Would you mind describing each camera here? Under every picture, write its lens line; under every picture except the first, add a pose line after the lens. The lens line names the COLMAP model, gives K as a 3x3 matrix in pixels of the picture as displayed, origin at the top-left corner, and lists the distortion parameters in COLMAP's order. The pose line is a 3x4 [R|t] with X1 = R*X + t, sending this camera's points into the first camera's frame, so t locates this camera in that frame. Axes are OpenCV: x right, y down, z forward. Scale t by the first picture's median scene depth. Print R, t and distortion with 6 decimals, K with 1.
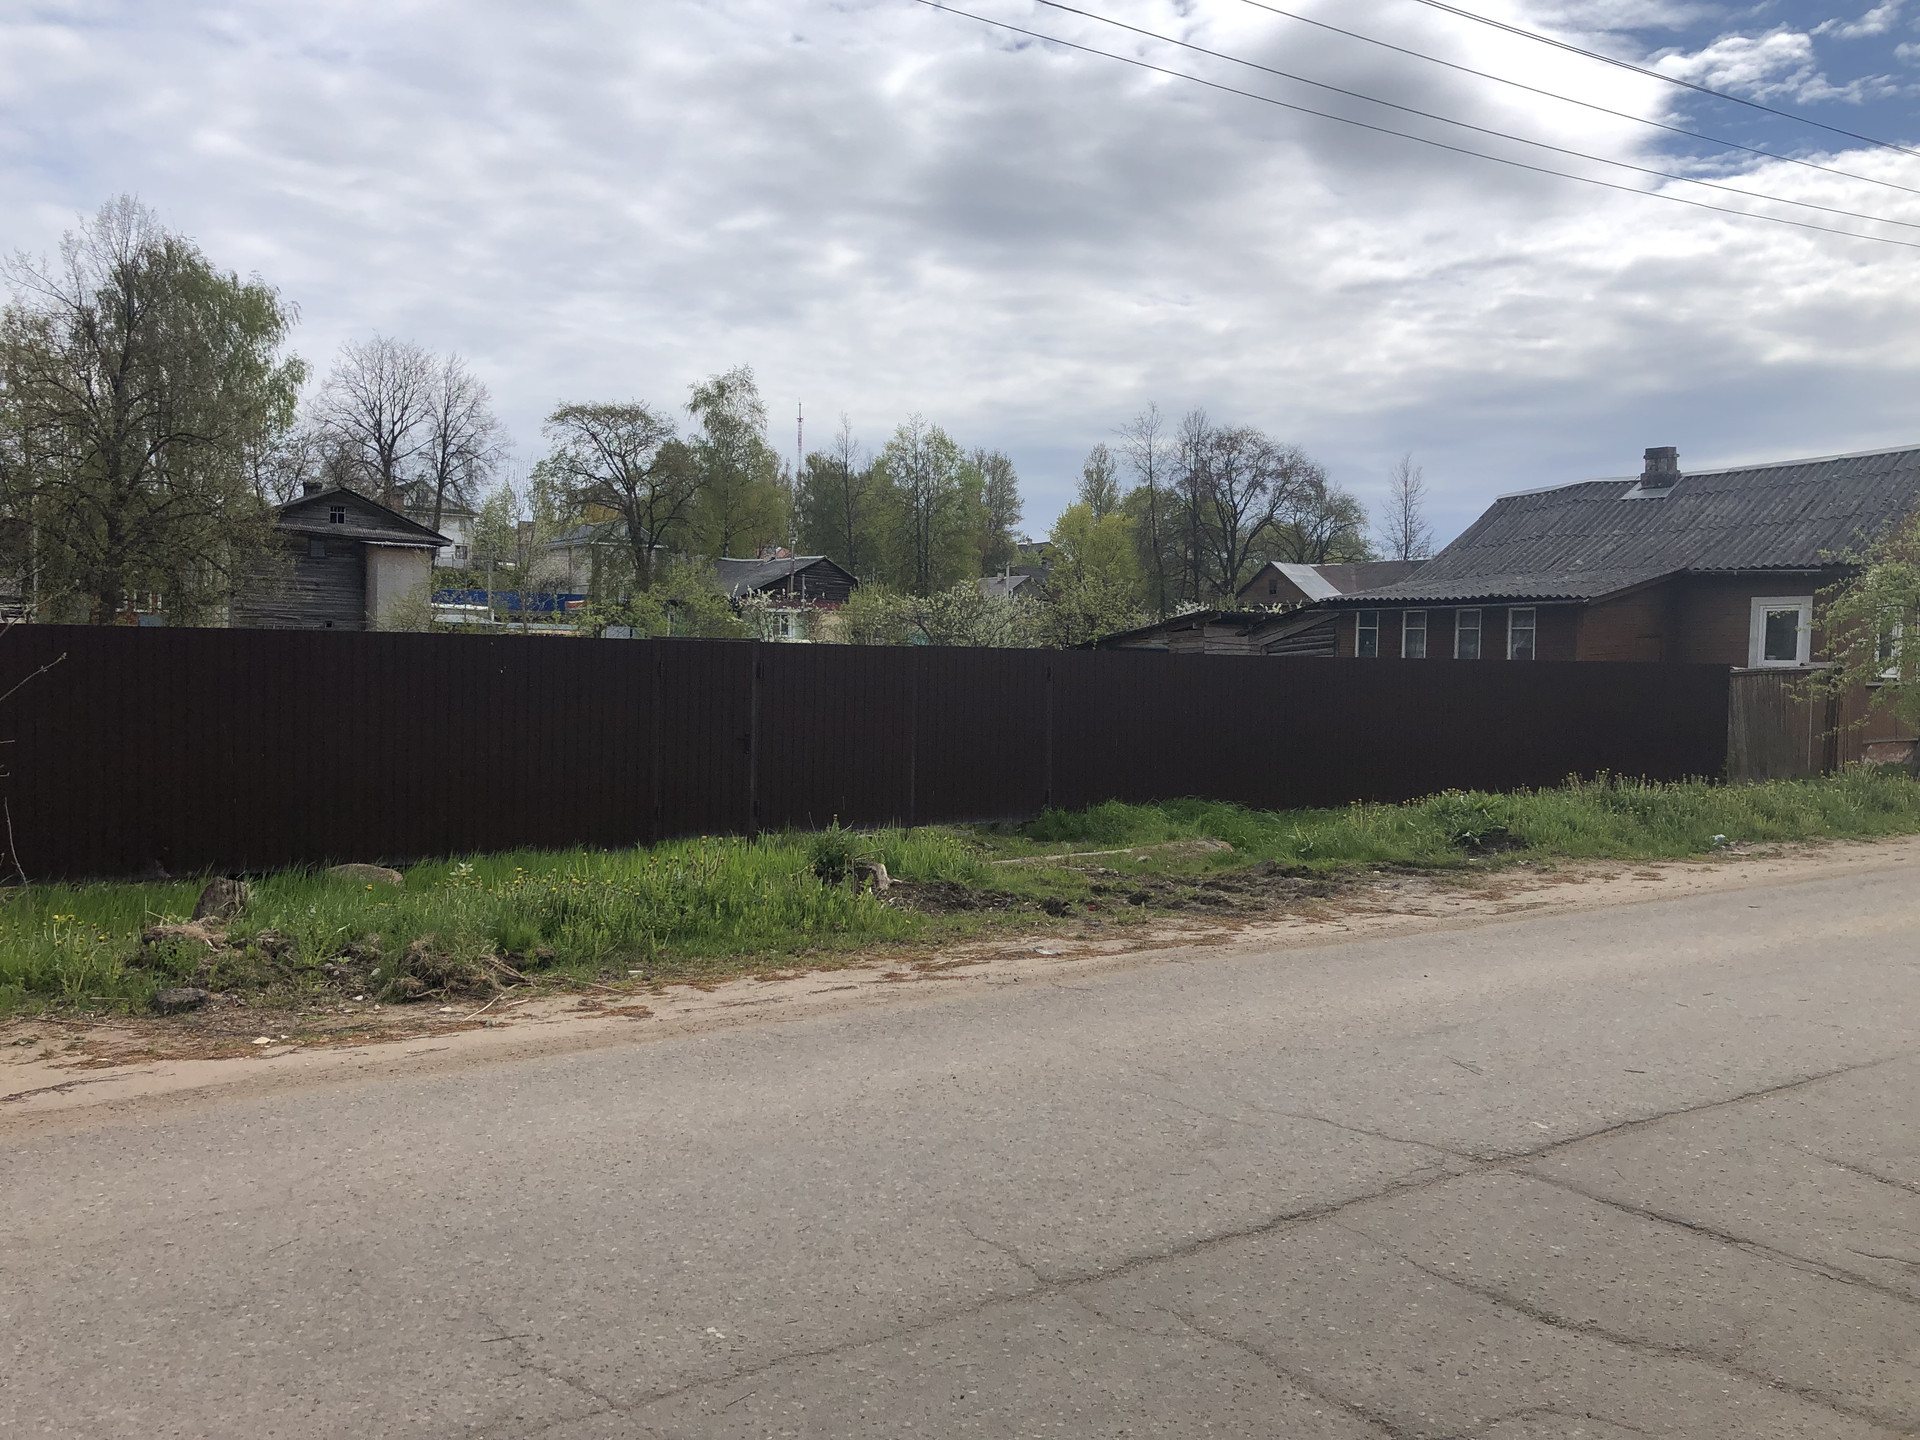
lens RADIAL K [[1584.7, 0, 954.1], [0, 1584.7, 674.5], [0, 0, 1]] dist [0.012159, 0.009526]
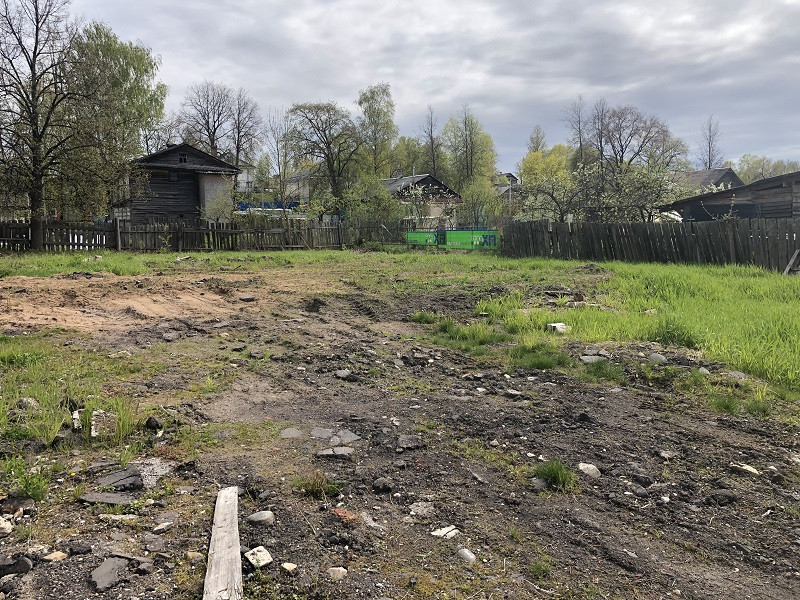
lens RADIAL K [[660.3, 0, 397.5], [0, 660.3, 281.0], [0, 0, 1]] dist [0.012159, 0.009526]
pose [[0.995885, -0.024109, -0.087365, -0.046481], [0.029898, 0.997400, 0.065563, 0.001424], [0.085557, -0.067905, 0.994017, 0.157151]]
